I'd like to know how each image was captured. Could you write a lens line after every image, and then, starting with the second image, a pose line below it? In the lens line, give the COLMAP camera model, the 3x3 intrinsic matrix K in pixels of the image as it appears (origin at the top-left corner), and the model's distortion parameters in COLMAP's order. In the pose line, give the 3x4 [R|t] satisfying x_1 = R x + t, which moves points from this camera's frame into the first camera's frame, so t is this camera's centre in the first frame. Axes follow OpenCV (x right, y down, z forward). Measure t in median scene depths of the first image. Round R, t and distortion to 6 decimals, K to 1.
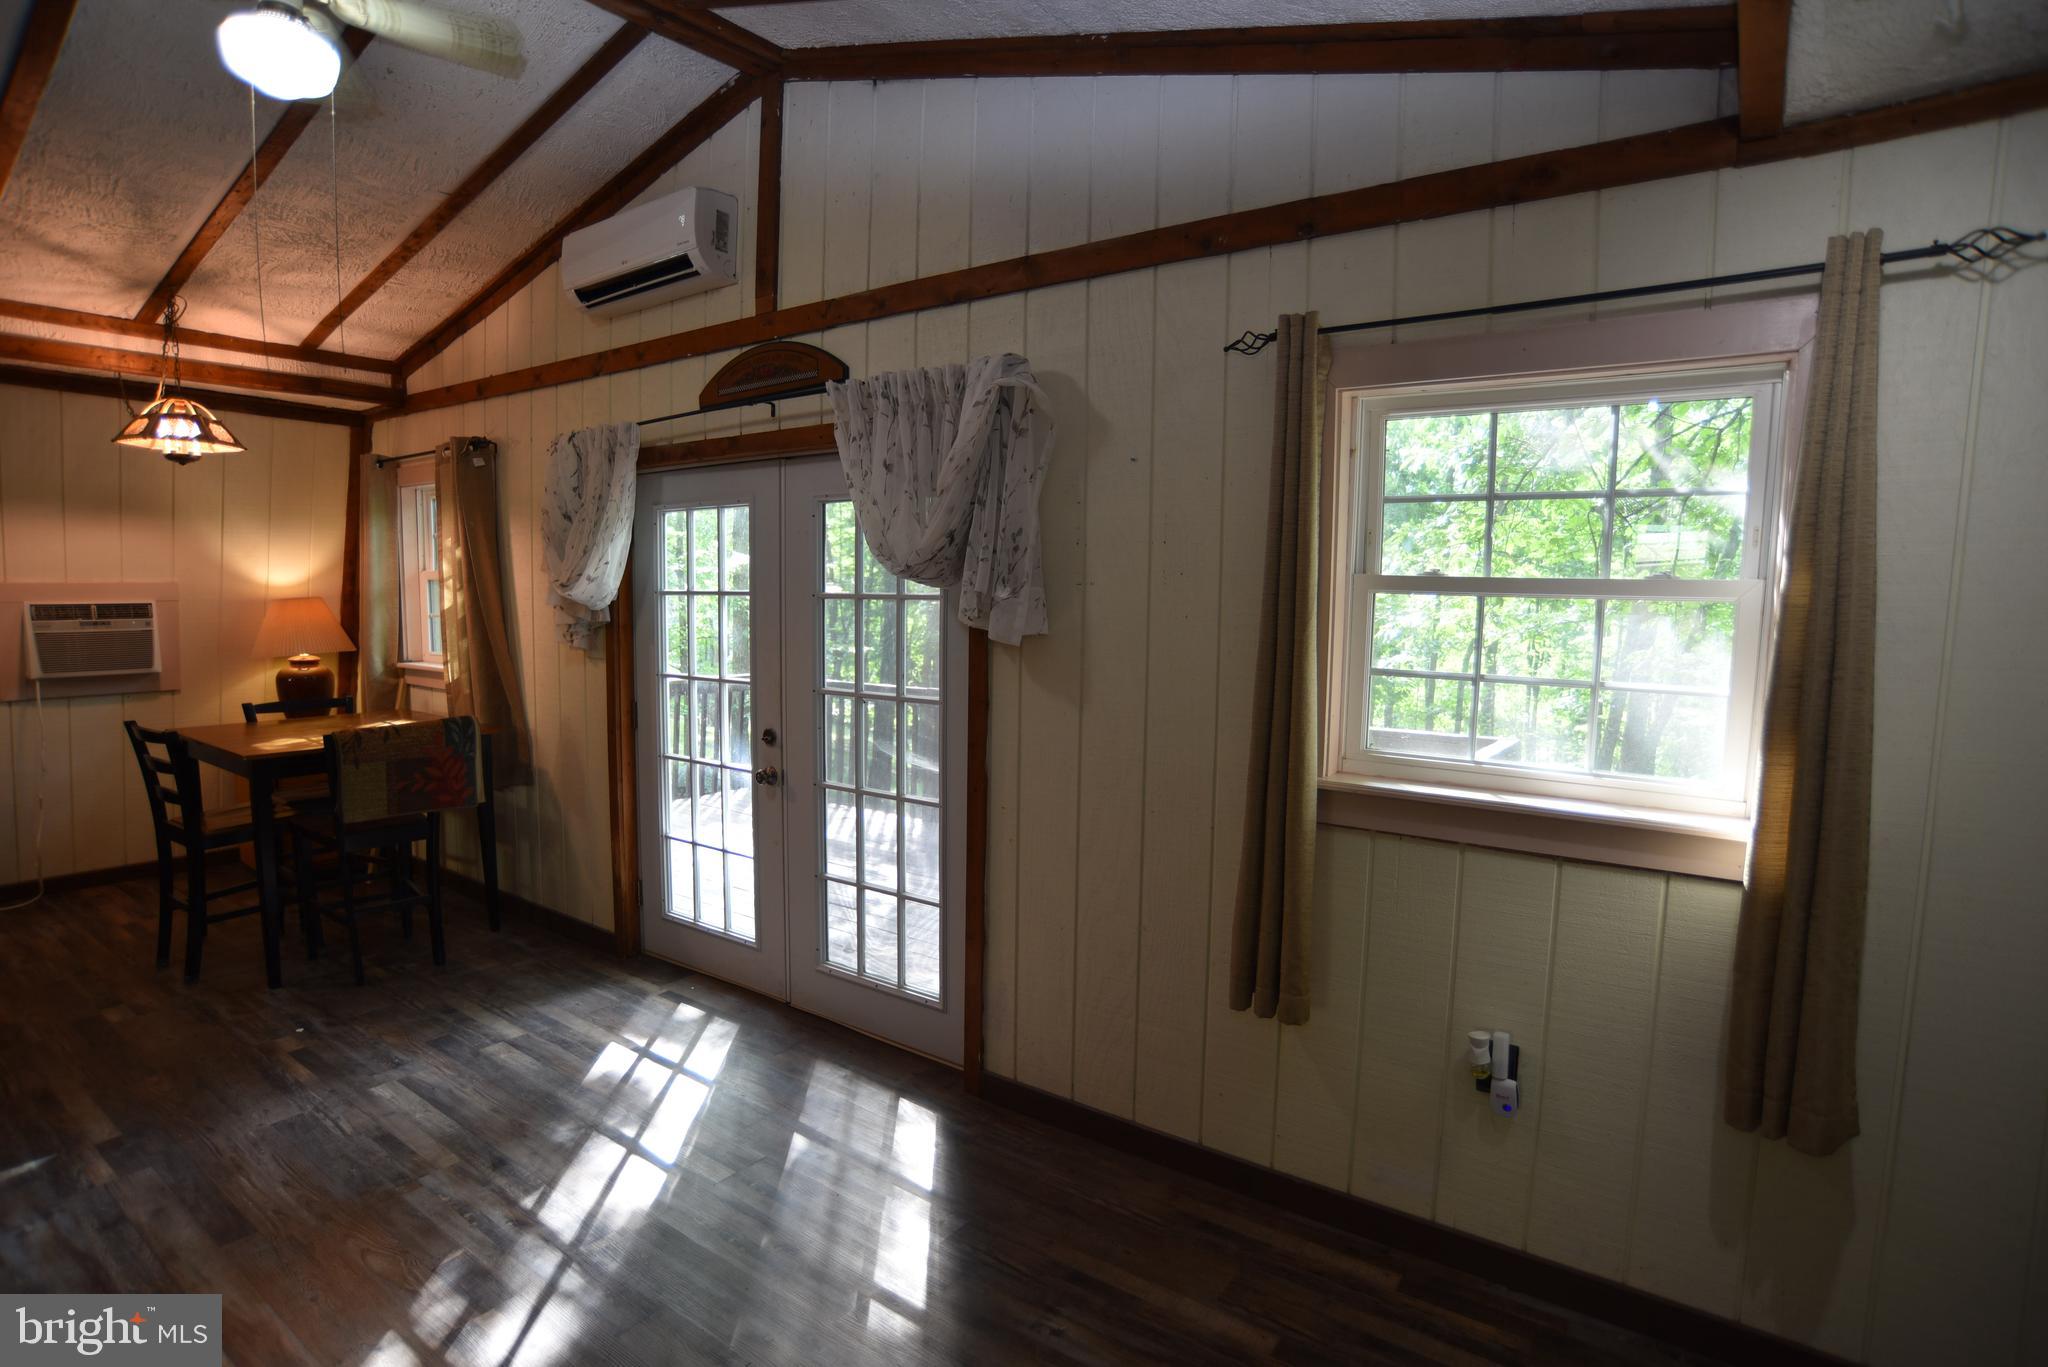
lens RADIAL K [[1049.9, 0, 1016.4], [0, 1049.9, 707.3], [0, 0, 1]] dist [-0.087237, 0.042945]
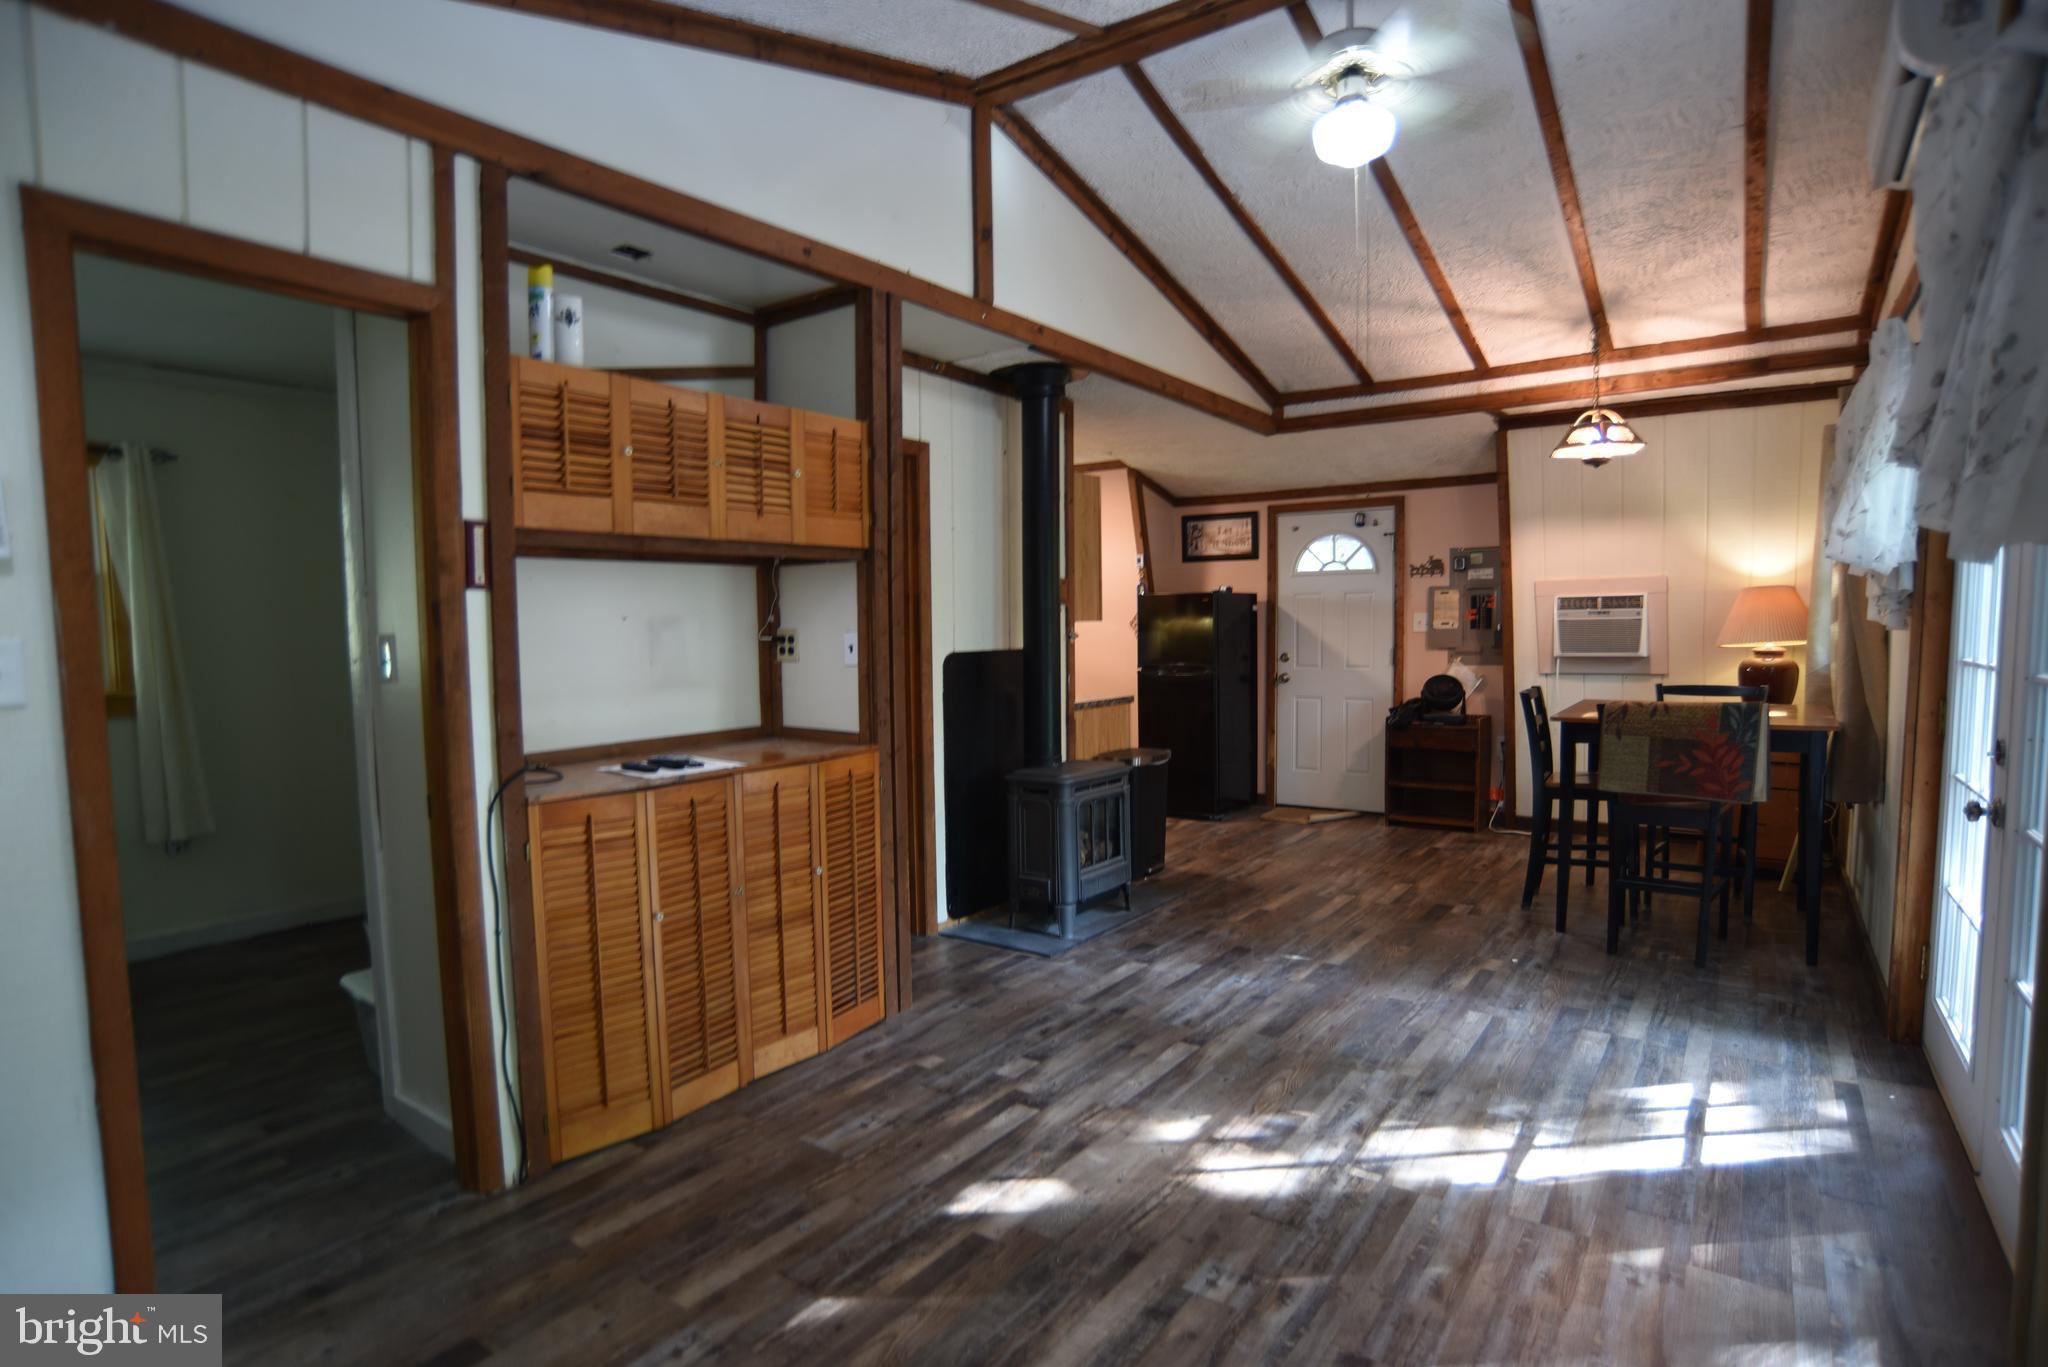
lens RADIAL K [[1049.9, 0, 1016.4], [0, 1049.9, 707.3], [0, 0, 1]] dist [-0.087237, 0.042945]
pose [[0.002956, 0.066689, -0.997769, 0.394248], [-0.099298, 0.992862, 0.066067, 0.021505], [0.995053, 0.098882, 0.009557, 0.406769]]
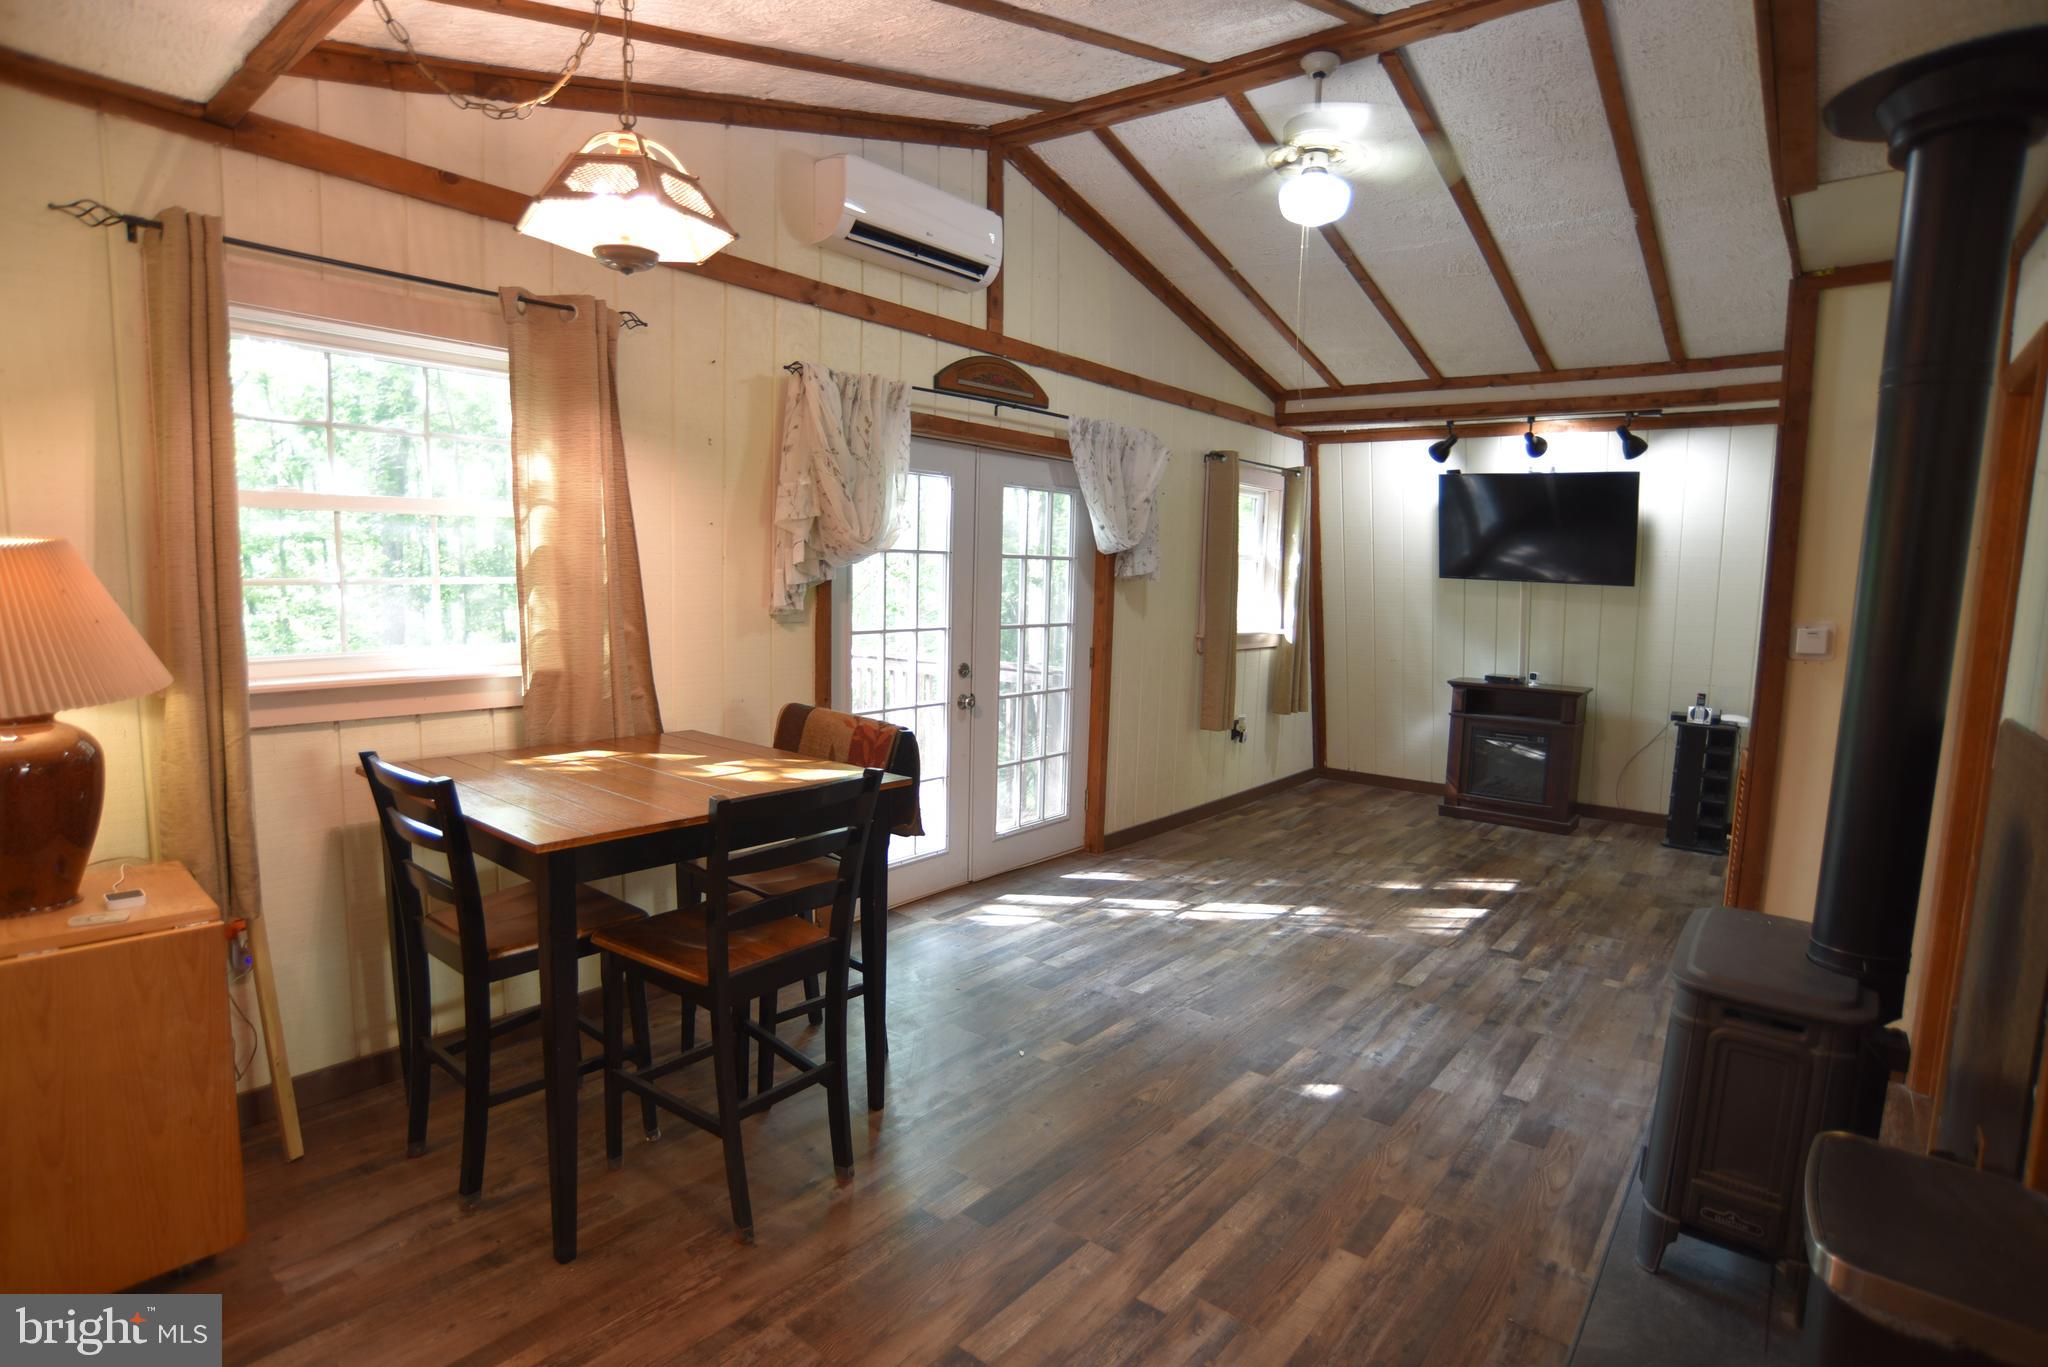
lens RADIAL K [[1049.9, 0, 1016.4], [0, 1049.9, 707.3], [0, 0, 1]] dist [-0.087237, 0.042945]
pose [[0.044485, -0.142084, 0.988855, -1.530453], [0.085577, 0.986738, 0.137930, -0.098212], [-0.995338, 0.078487, 0.056055, 0.915148]]
